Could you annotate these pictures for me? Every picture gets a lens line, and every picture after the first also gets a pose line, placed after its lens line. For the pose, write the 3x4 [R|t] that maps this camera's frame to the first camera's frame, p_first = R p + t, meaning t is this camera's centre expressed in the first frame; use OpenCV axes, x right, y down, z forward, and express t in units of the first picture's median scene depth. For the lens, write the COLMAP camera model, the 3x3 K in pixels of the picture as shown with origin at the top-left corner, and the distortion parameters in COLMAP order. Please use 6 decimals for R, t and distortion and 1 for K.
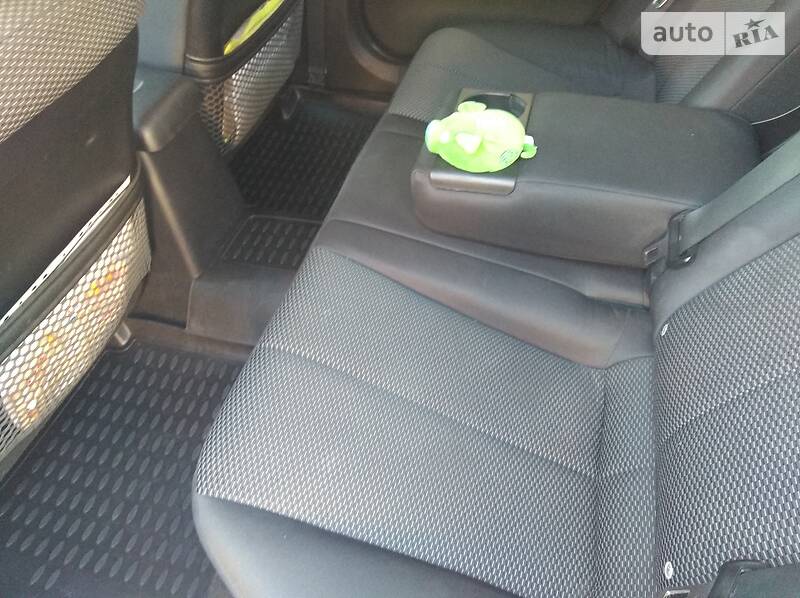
lens RADIAL K [[611.9, 0, 398.1], [0, 611.9, 297.3], [0, 0, 1]] dist [0.029545, -0.008267]
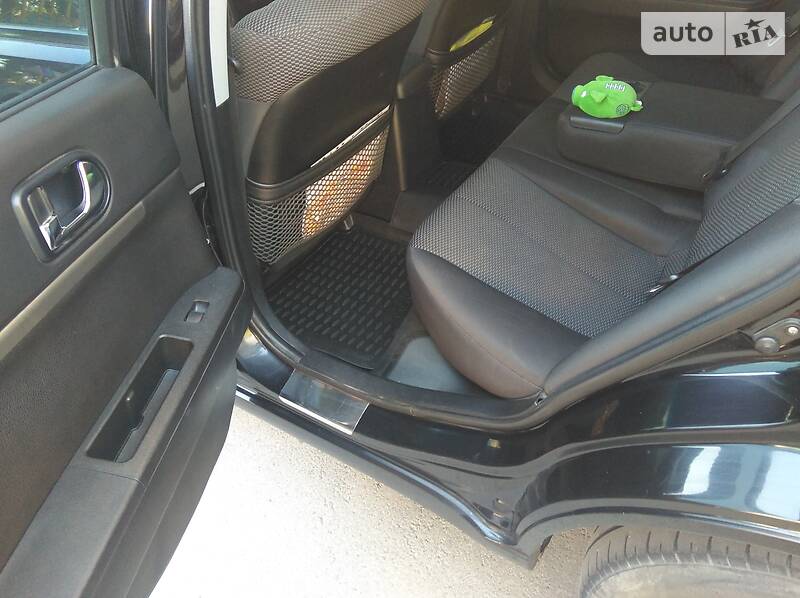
lens RADIAL K [[611.9, 0, 398.1], [0, 611.9, 297.3], [0, 0, 1]] dist [0.029545, -0.008267]
pose [[0.959479, 0.170845, -0.224080, 0.053485], [-0.191085, 0.978942, -0.071827, 0.413095], [0.207090, 0.111734, 0.971920, -0.546099]]
